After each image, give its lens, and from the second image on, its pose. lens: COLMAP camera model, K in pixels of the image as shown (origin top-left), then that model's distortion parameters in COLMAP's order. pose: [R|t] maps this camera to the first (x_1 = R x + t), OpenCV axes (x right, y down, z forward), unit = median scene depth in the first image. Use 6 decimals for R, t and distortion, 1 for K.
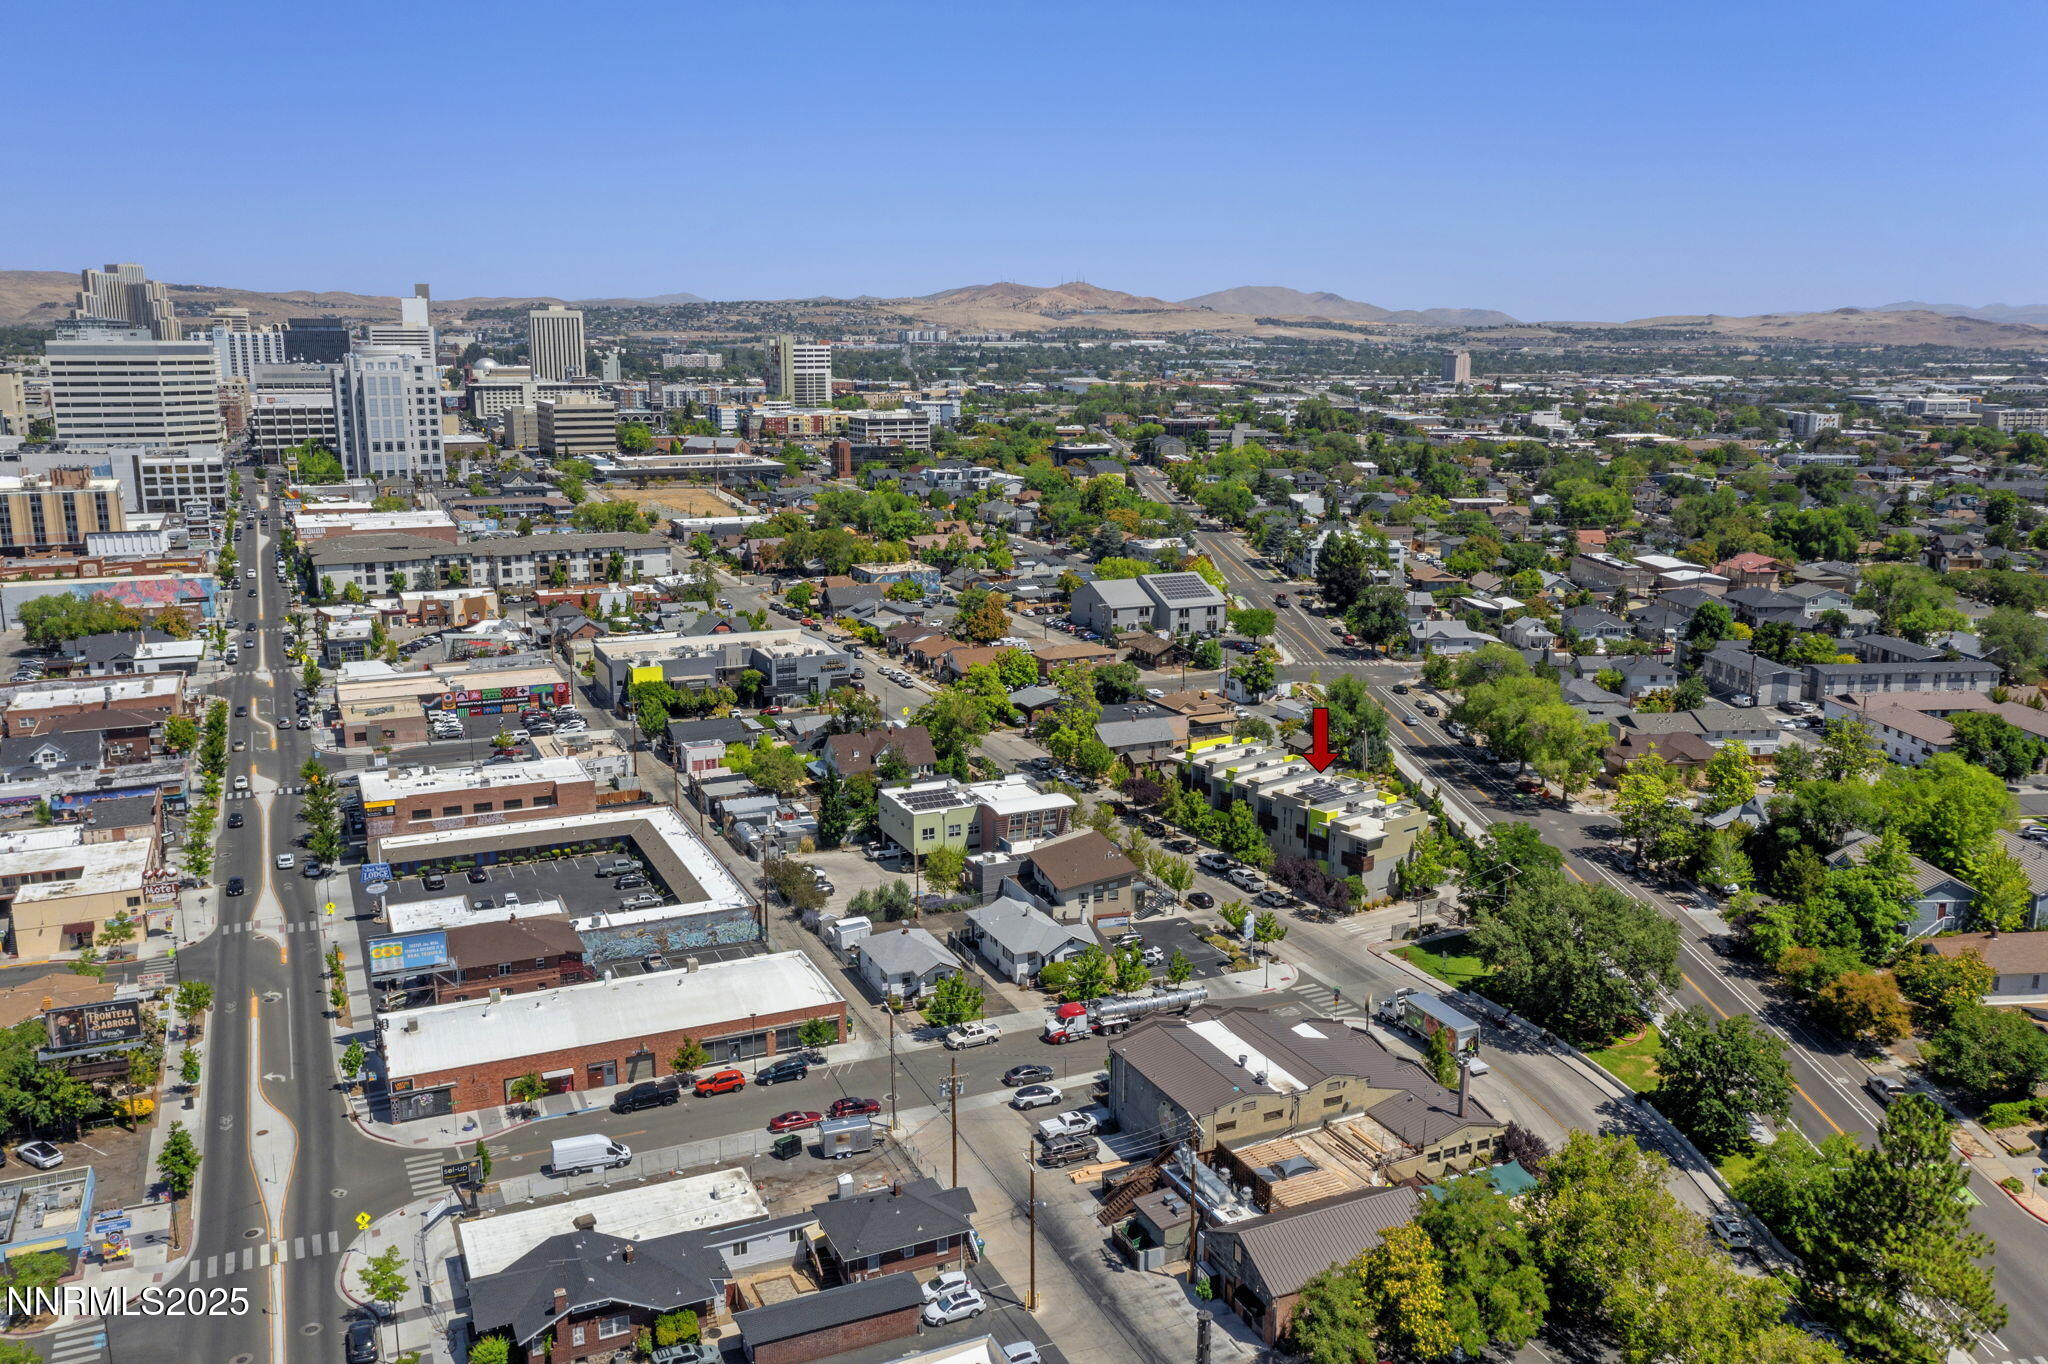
lens RADIAL K [[1612.0, 0, 1026.1], [0, 1612.0, 687.2], [0, 0, 1]] dist [-0.007729, 0.014246]
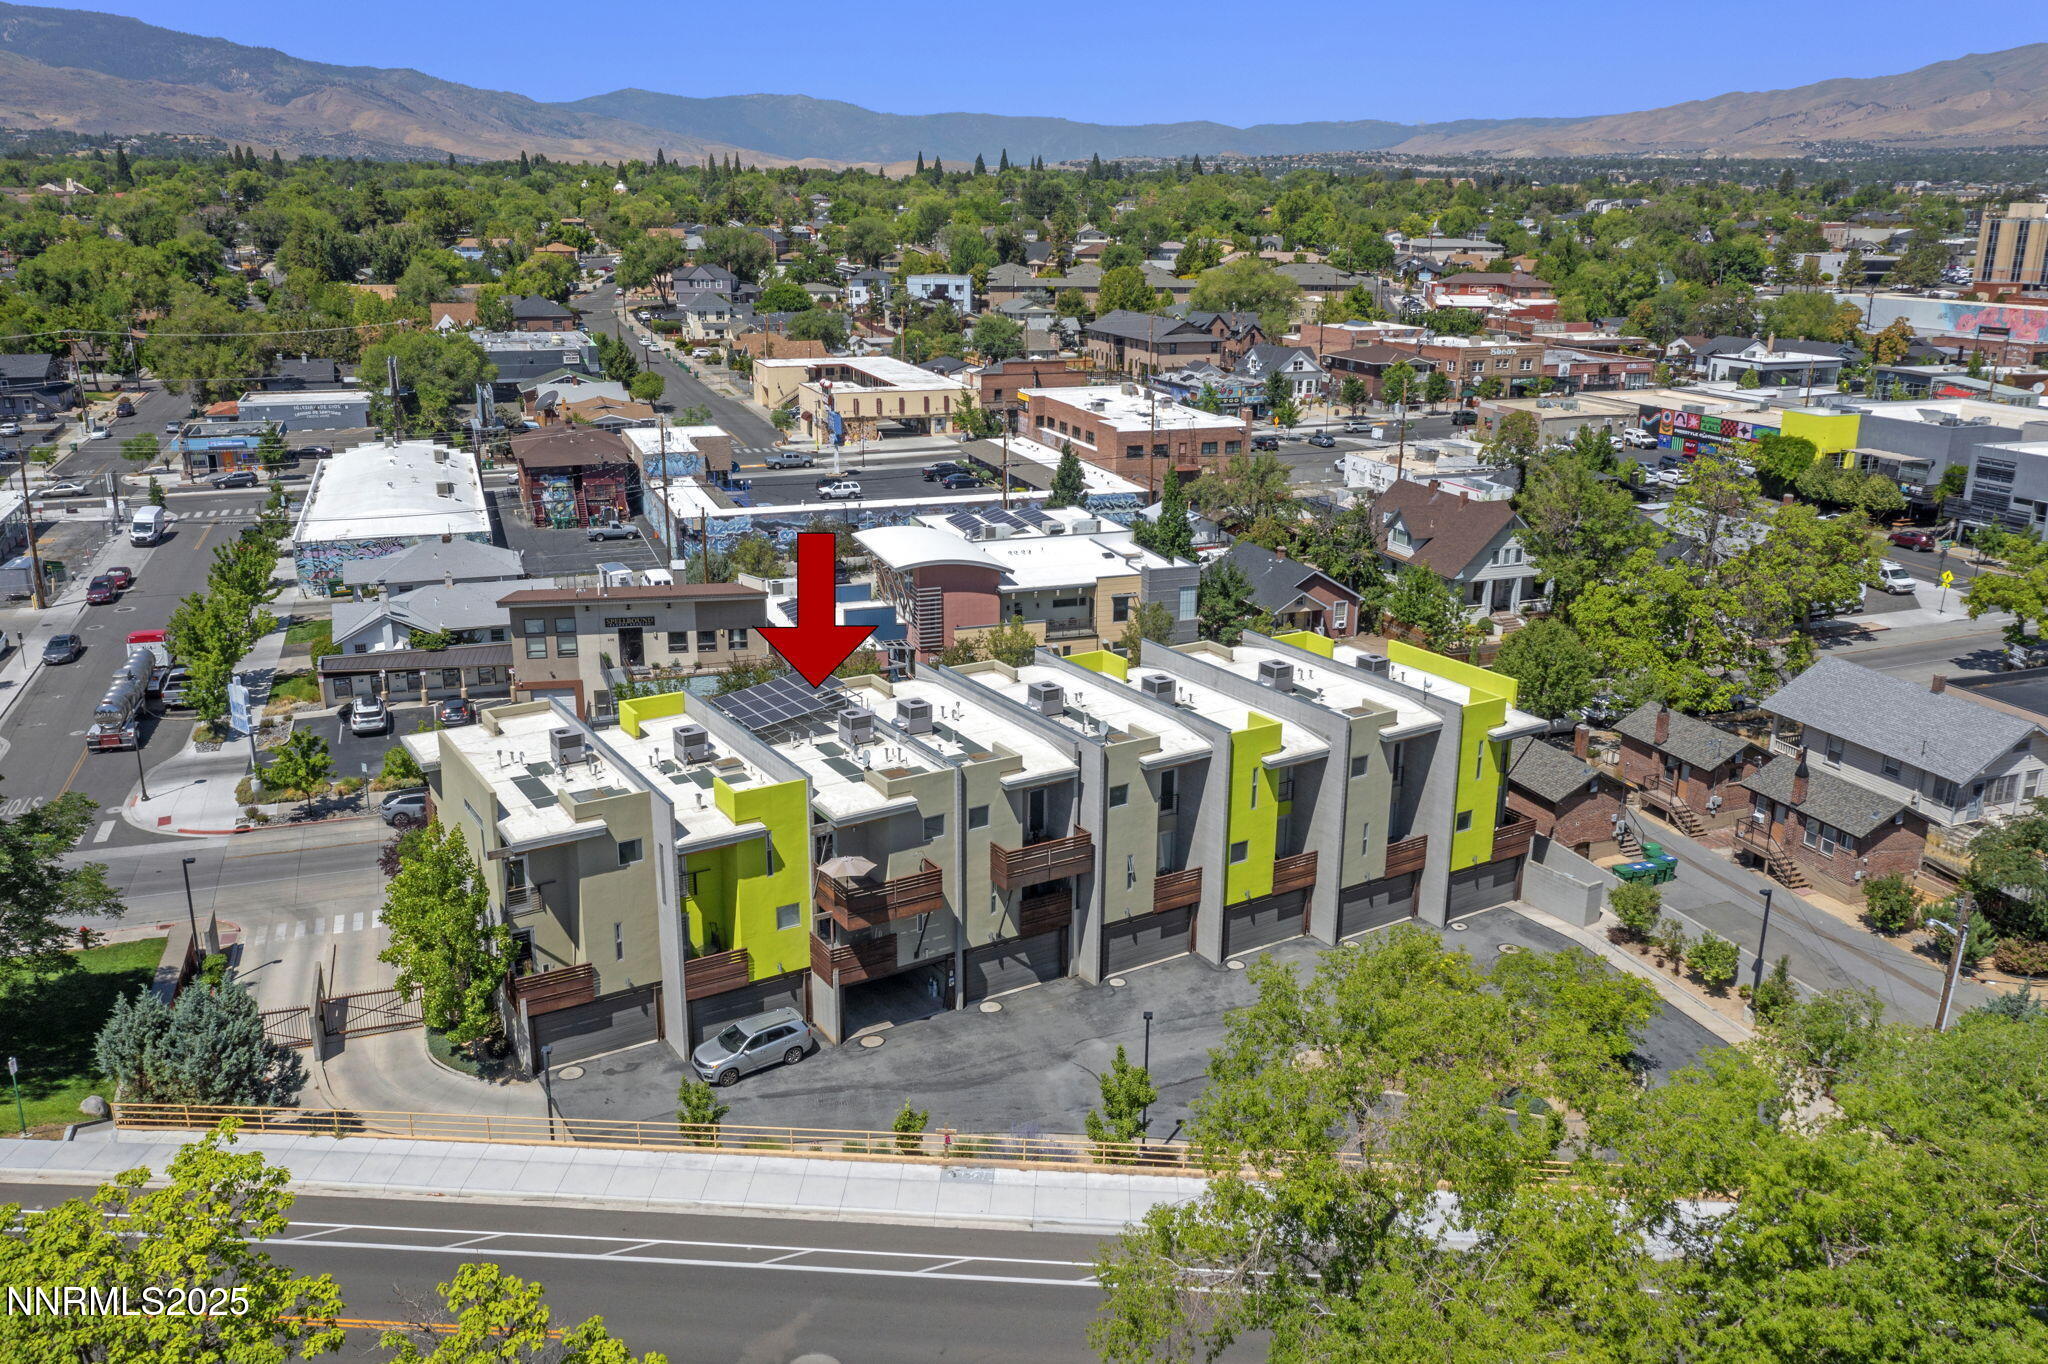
lens RADIAL K [[1612.0, 0, 1036.8], [0, 1612.0, 669.3], [0, 0, 1]] dist [-0.007729, 0.014246]
pose [[-0.084907, 0.276242, -0.957330, 0.229335], [-0.216560, 0.932715, 0.288347, -0.021383], [0.972570, 0.231802, -0.019371, 0.491654]]
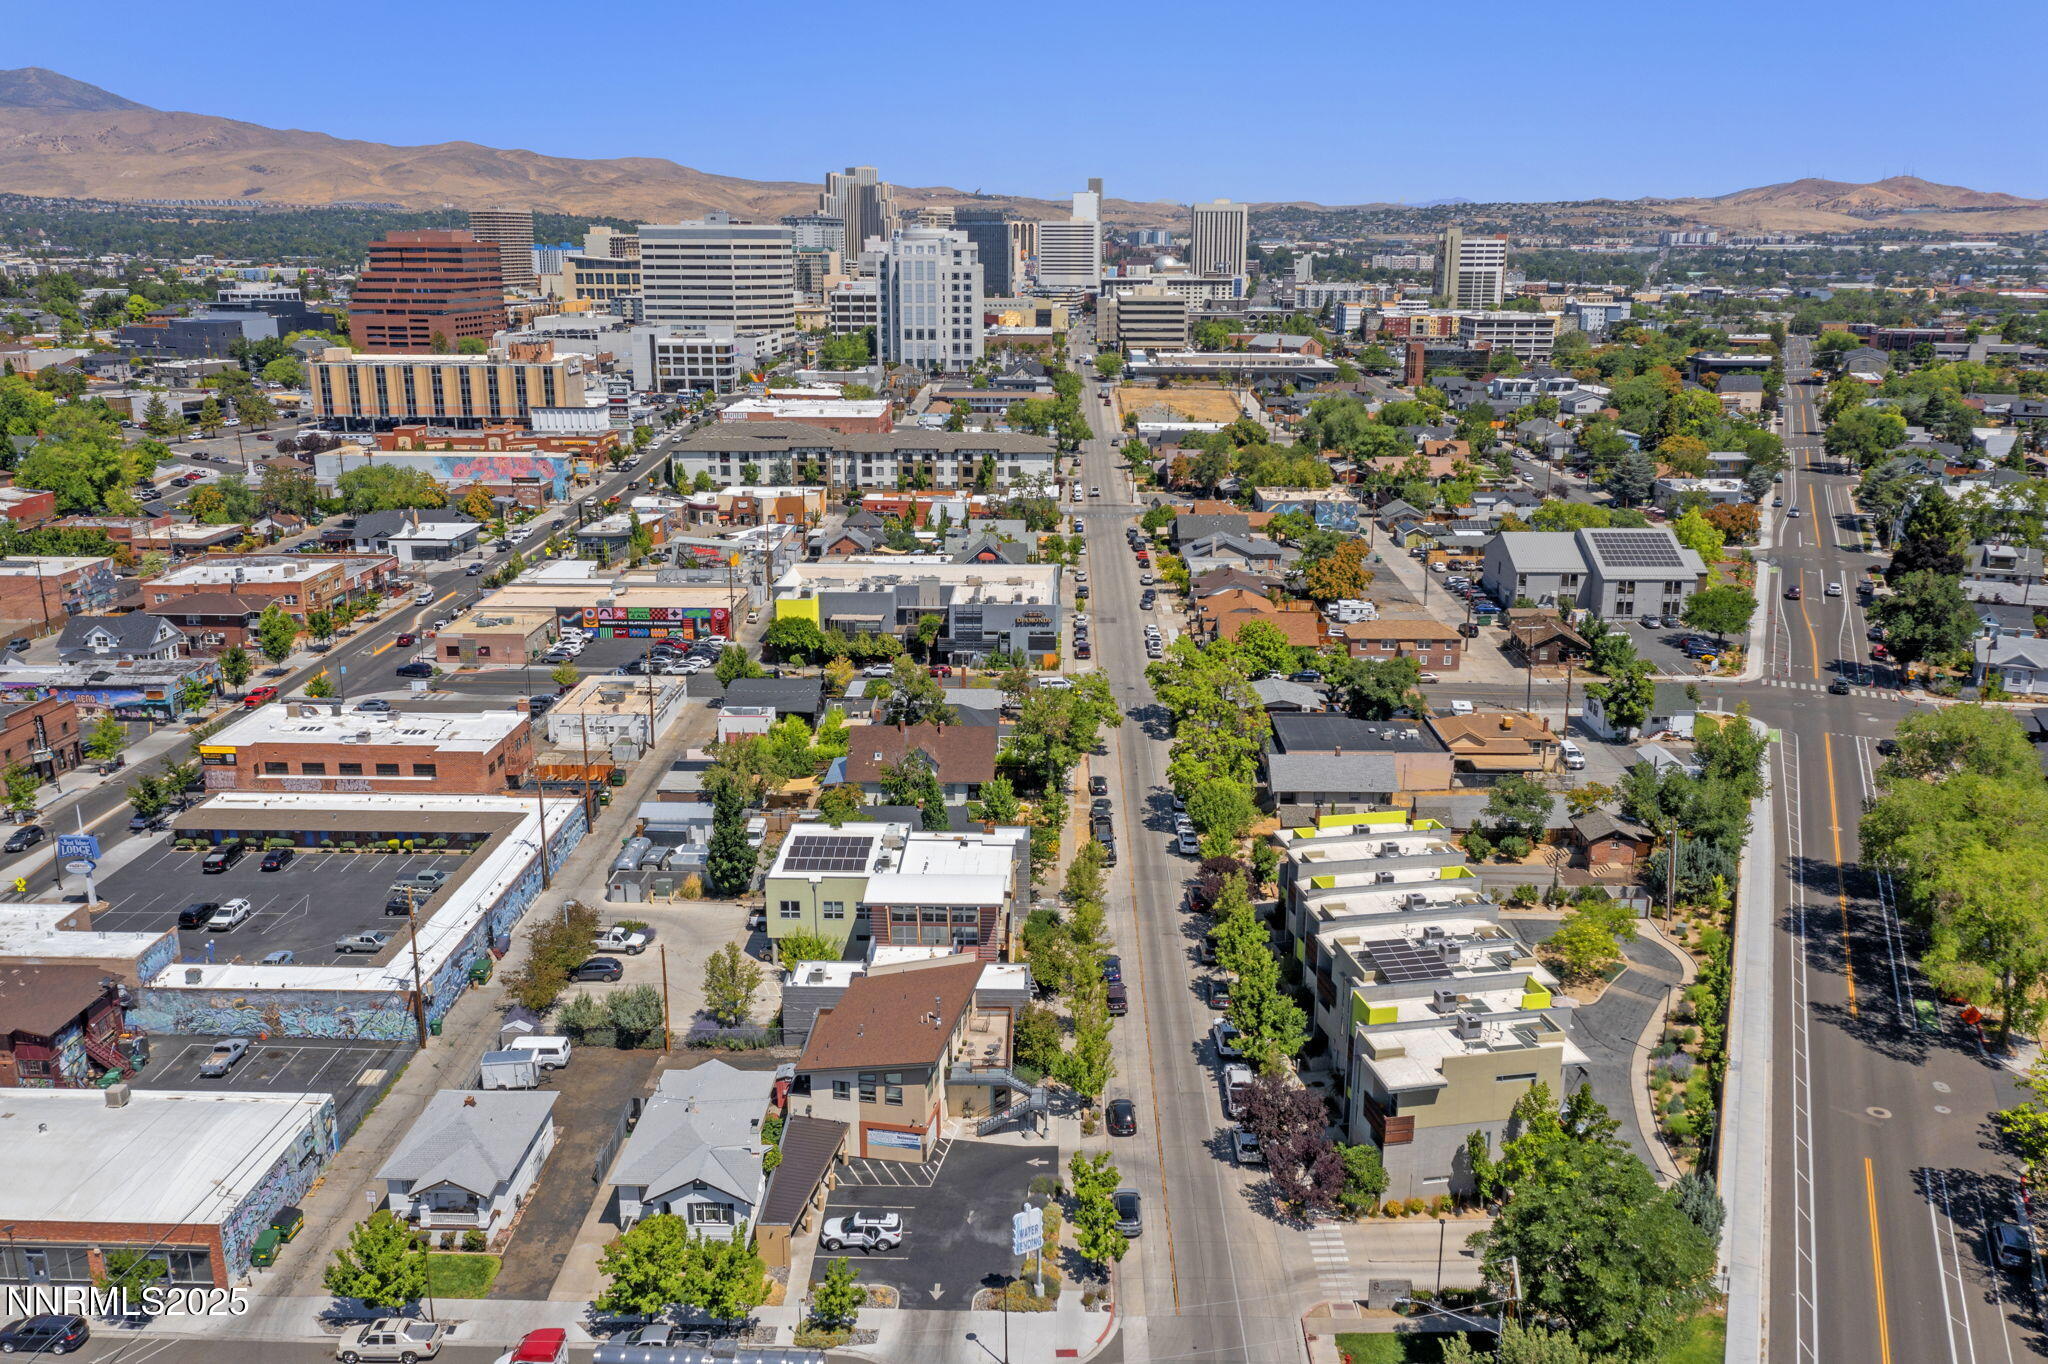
lens RADIAL K [[1612.0, 0, 1025.1], [0, 1612.0, 682.1], [0, 0, 1]] dist [-0.007729, 0.014246]
pose [[0.896877, 0.115126, -0.427033, 0.134574], [-0.093032, 0.993033, 0.072327, -0.025576], [0.432385, -0.025141, 0.901339, 0.213041]]
